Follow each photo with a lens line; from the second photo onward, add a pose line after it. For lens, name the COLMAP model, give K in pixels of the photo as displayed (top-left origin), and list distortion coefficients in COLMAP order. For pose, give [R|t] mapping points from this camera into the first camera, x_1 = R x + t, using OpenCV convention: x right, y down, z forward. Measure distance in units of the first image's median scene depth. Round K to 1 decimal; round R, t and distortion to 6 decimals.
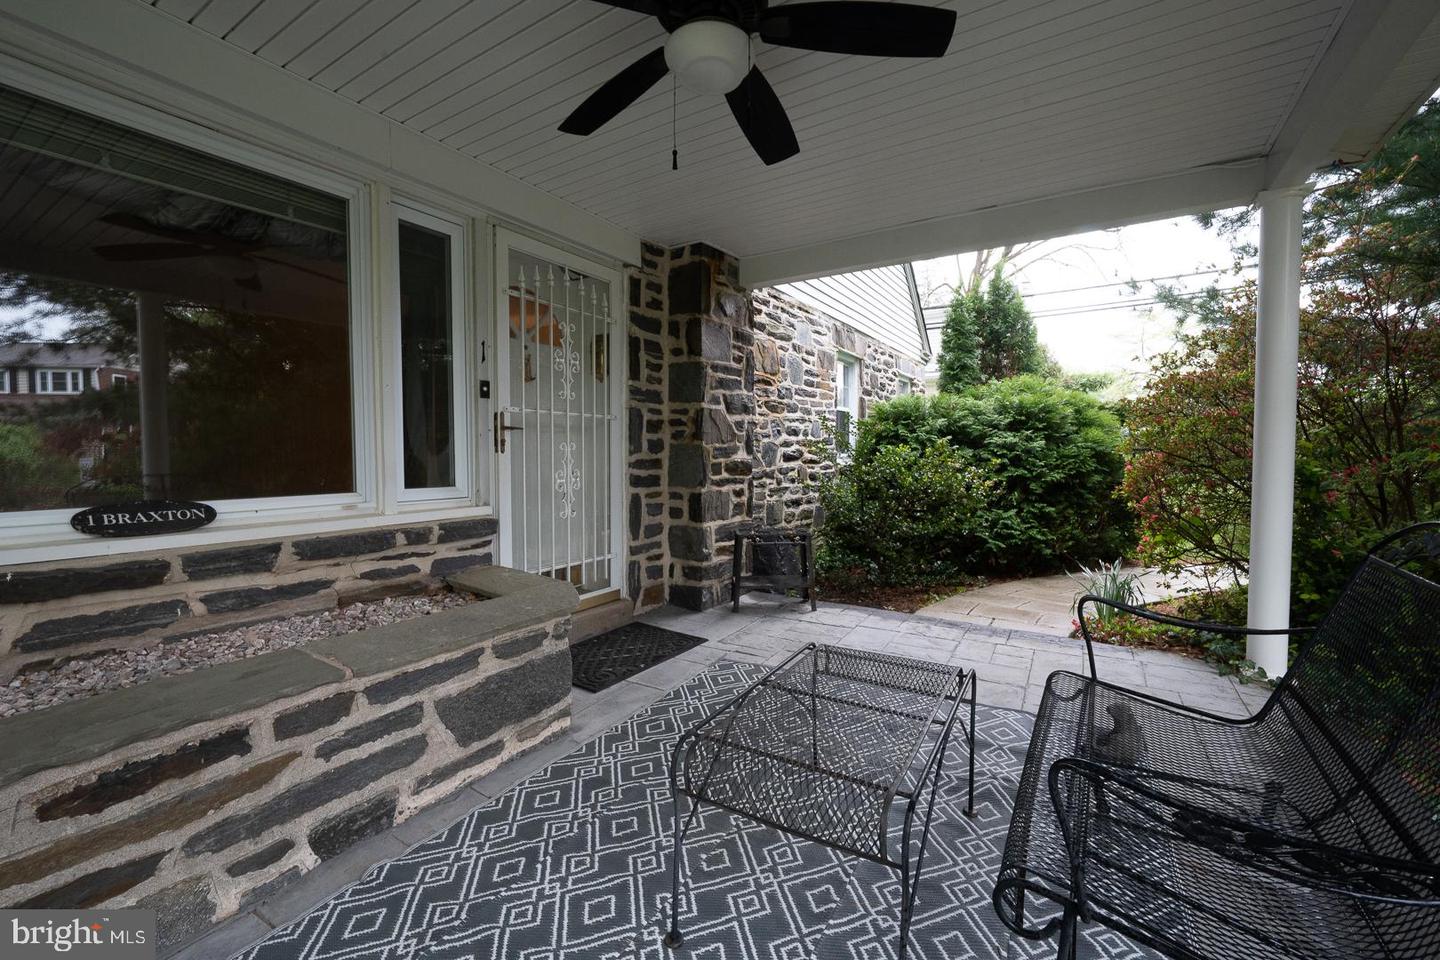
lens RADIAL K [[579.8, 0, 714.7], [0, 579.8, 484.9], [0, 0, 1]] dist [-0.000024, -0.000003]
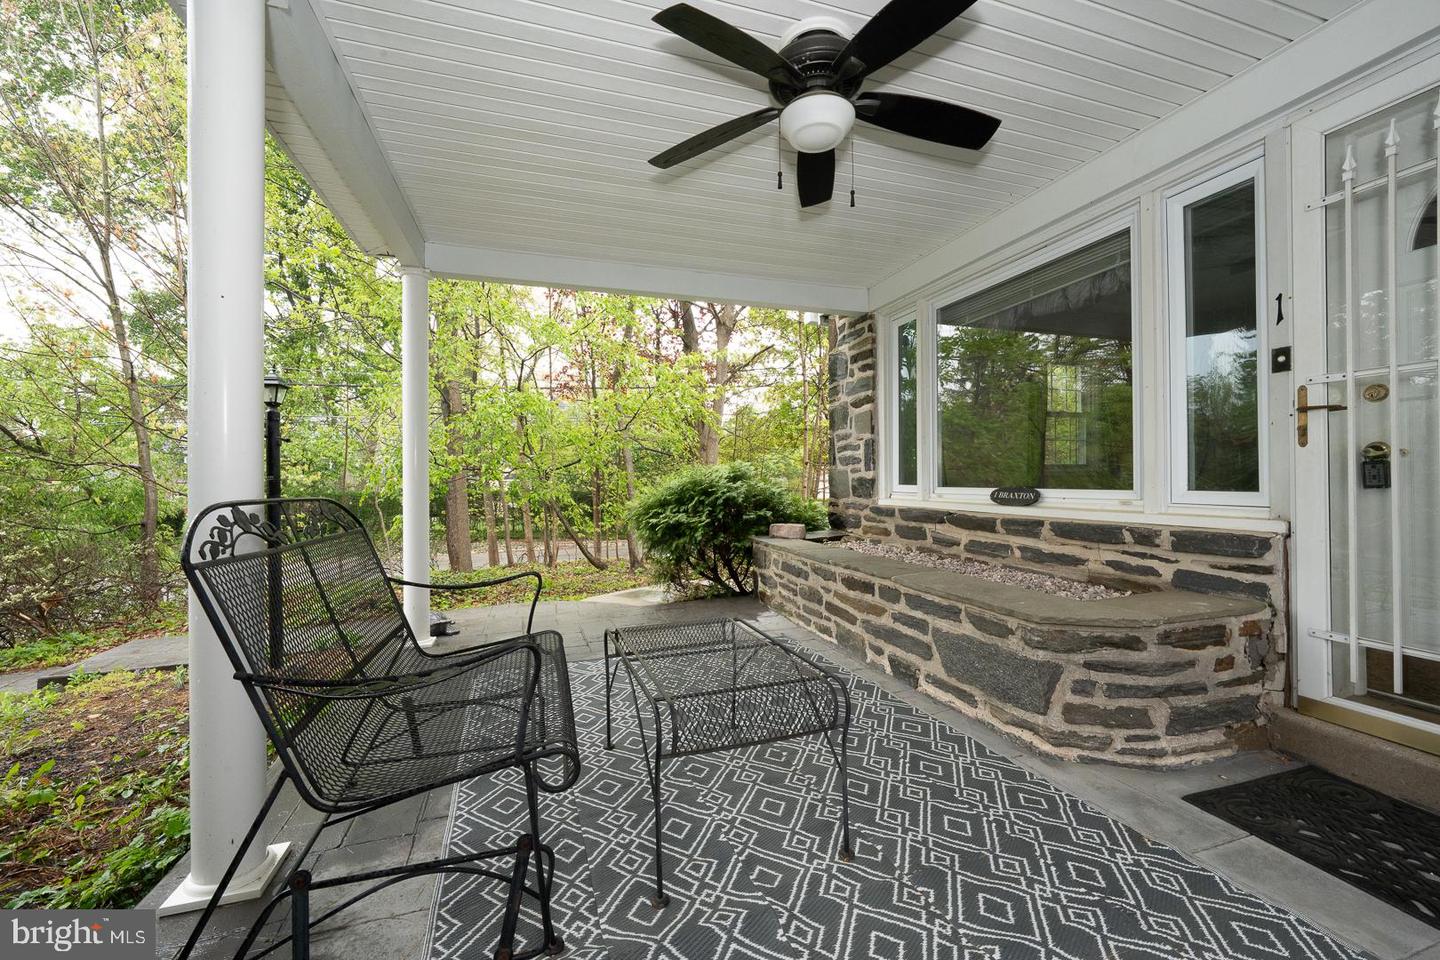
lens RADIAL K [[585.6, 0, 716.4], [0, 585.6, 467.4], [0, 0, 1]] dist [0.000046, -0.000027]
pose [[-0.629354, -0.003144, -0.777112, 0.876255], [-0.029721, 0.999358, 0.020027, -0.033823], [0.776550, 0.035701, -0.629043, 1.302708]]
